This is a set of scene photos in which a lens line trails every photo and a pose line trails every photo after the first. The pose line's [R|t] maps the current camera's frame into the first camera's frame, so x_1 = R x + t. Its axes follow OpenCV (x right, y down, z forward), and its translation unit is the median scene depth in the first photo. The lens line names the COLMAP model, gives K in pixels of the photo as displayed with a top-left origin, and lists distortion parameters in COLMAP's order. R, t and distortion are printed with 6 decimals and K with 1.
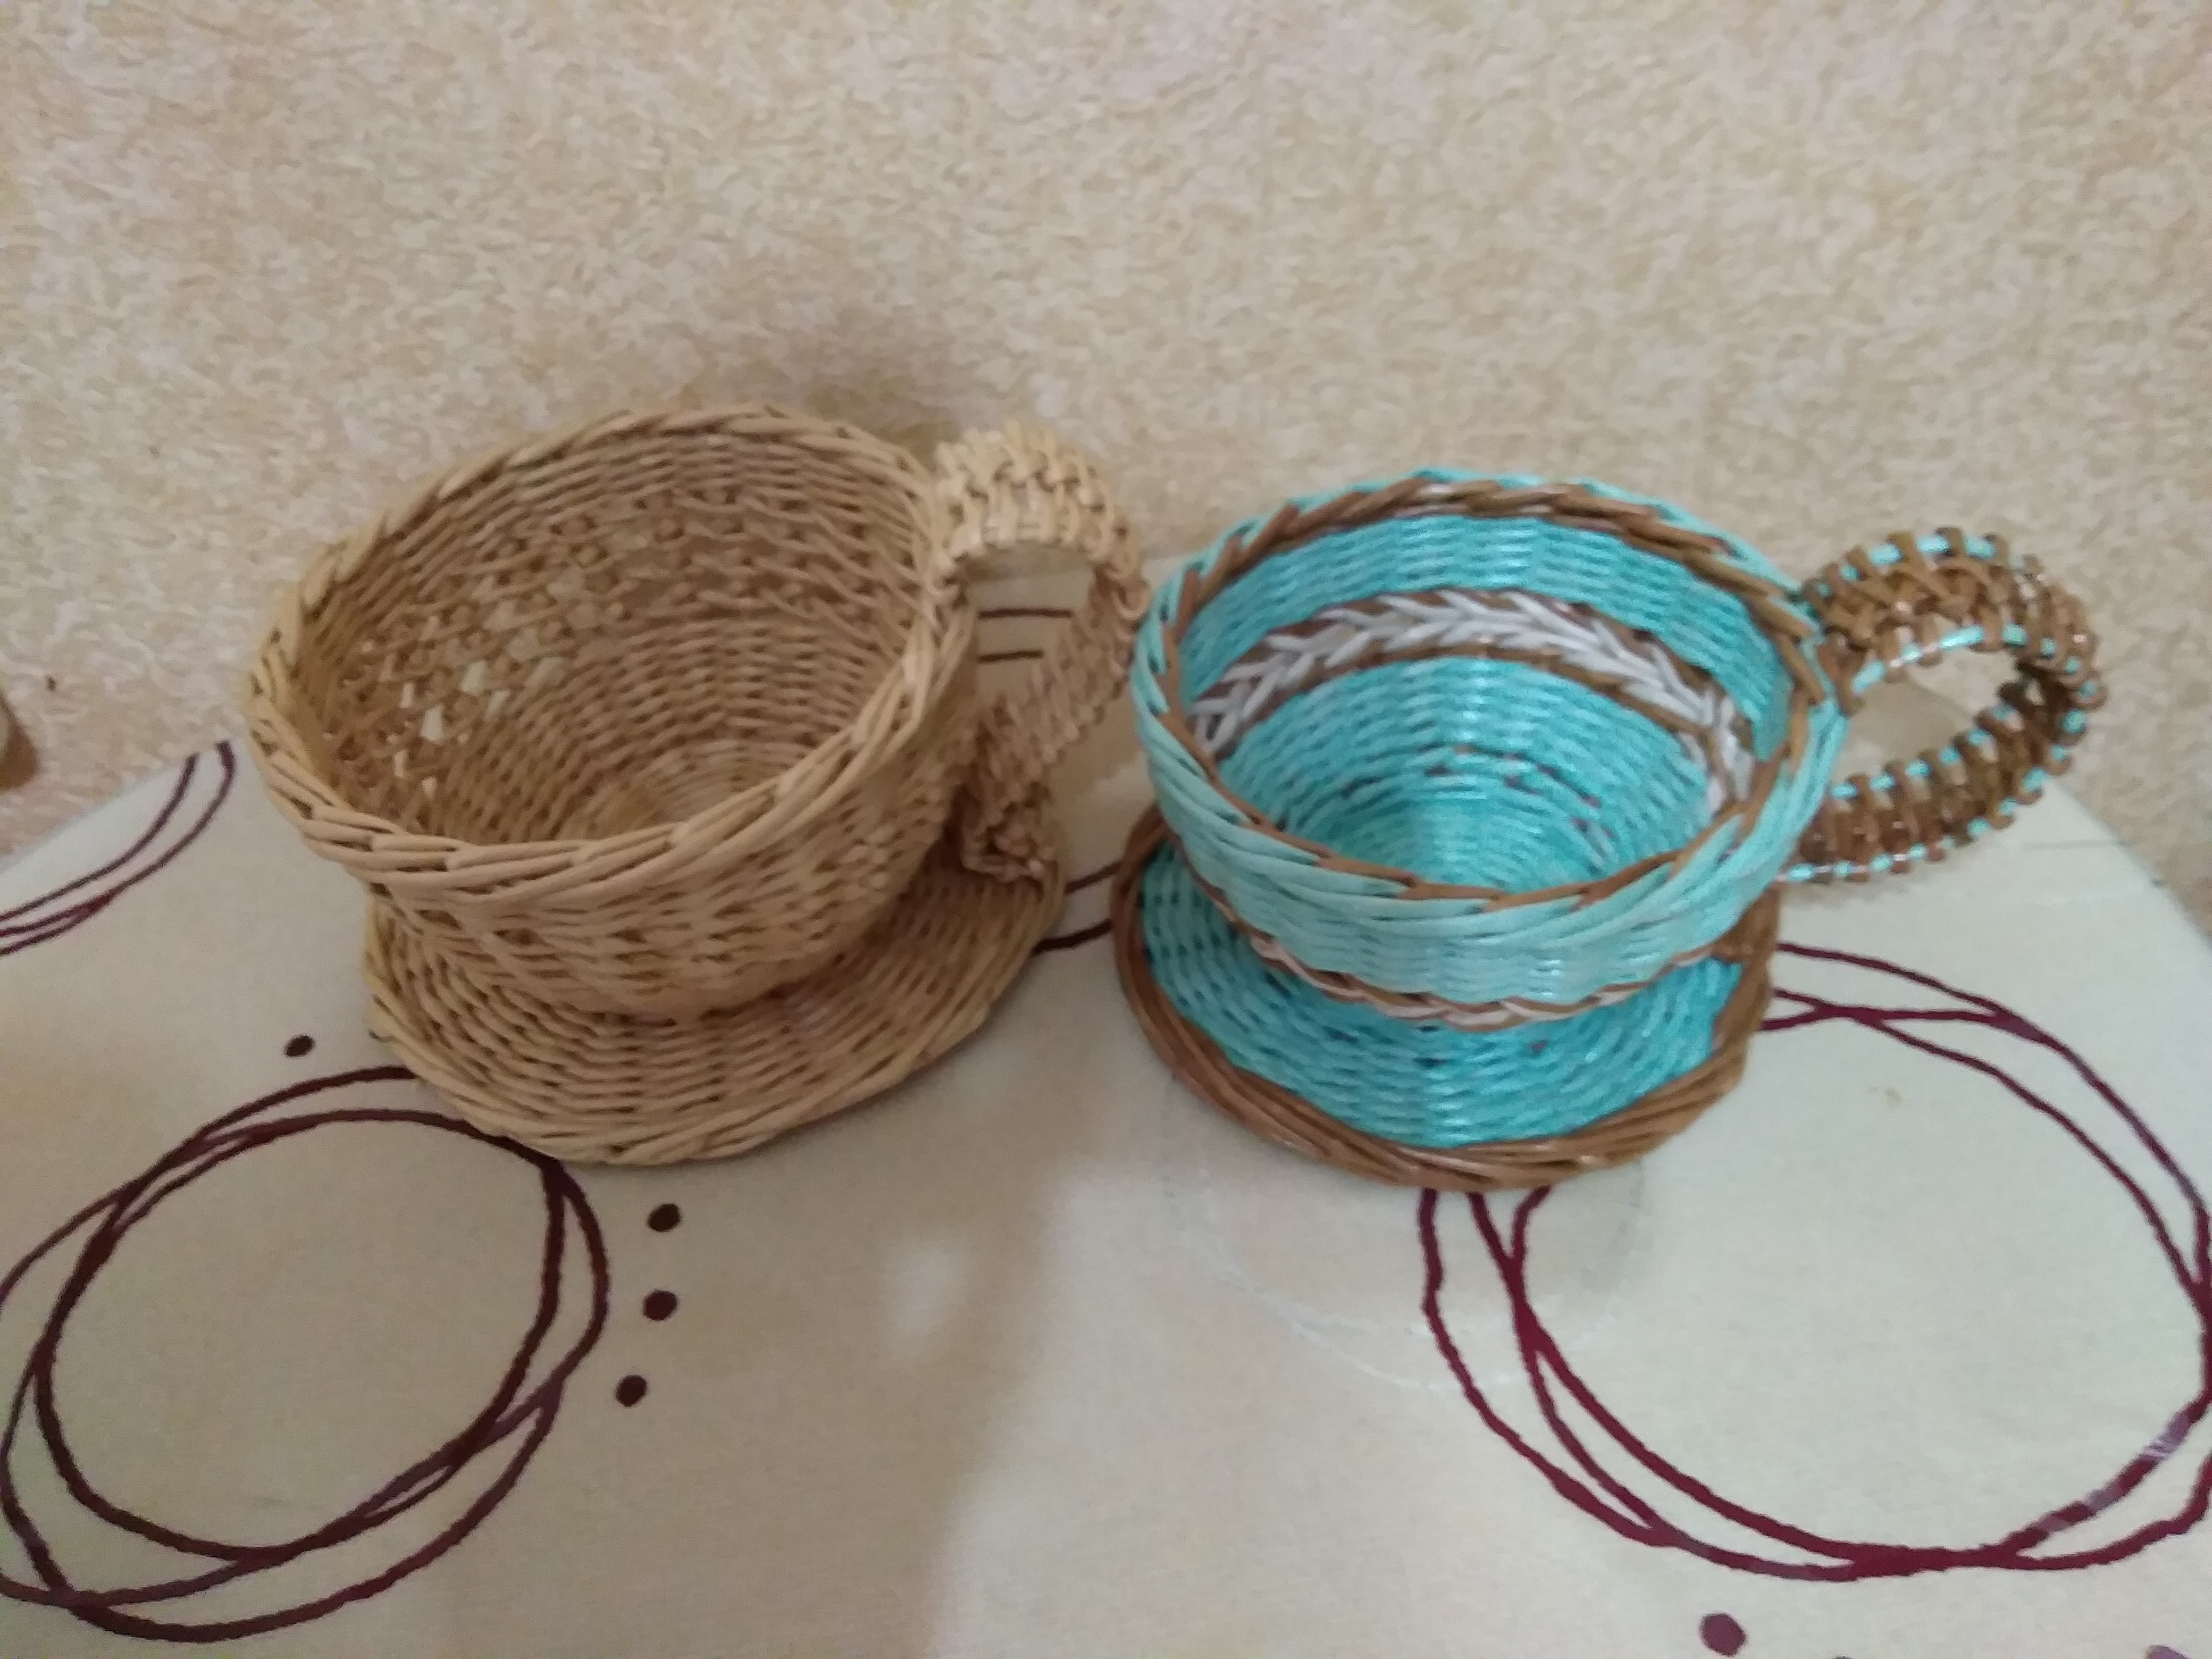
lens RADIAL K [[1896.5, 0, 1114.6], [0, 1896.5, 870.8], [0, 0, 1]] dist [0.068184, -0.140636]
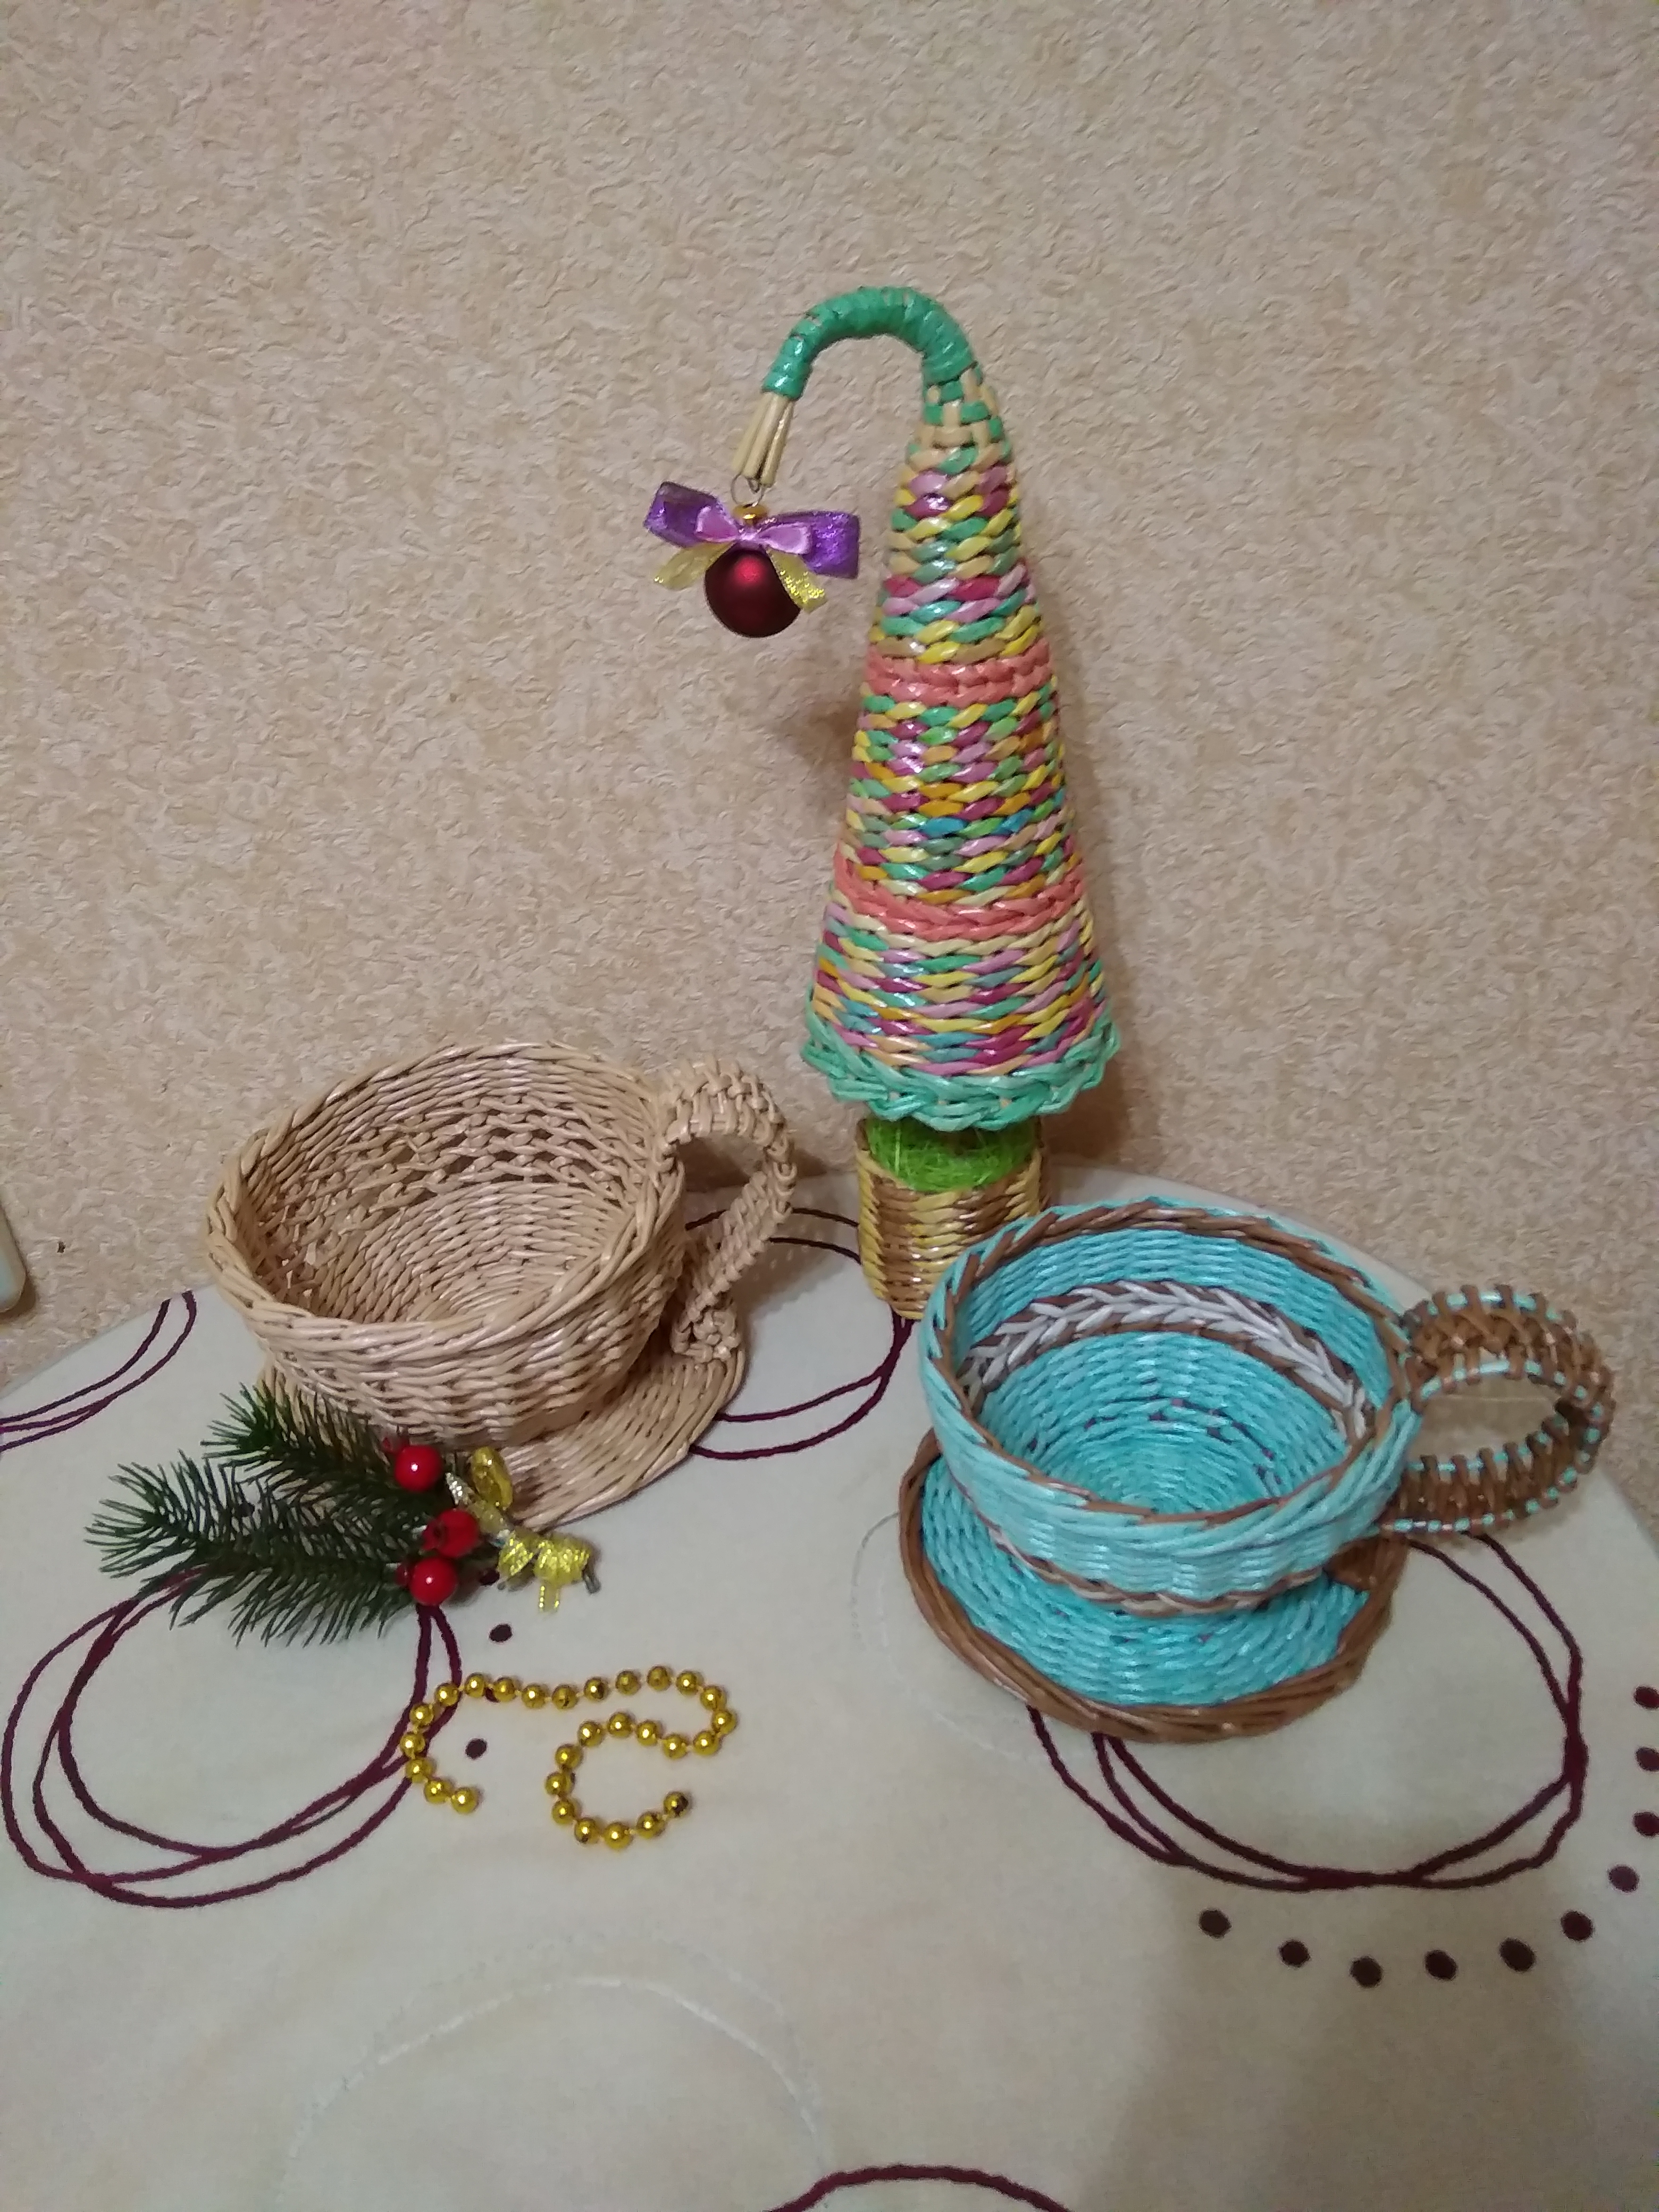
lens RADIAL K [[1896.5, 0, 829.5], [0, 1896.5, 1106.0], [0, 0, 1]] dist [0.068184, -0.140636]
pose [[0.999228, 0.021634, -0.032794, 0.039558], [-0.027130, 0.983713, -0.177685, 0.034704], [0.028416, 0.178438, 0.983541, -0.390642]]
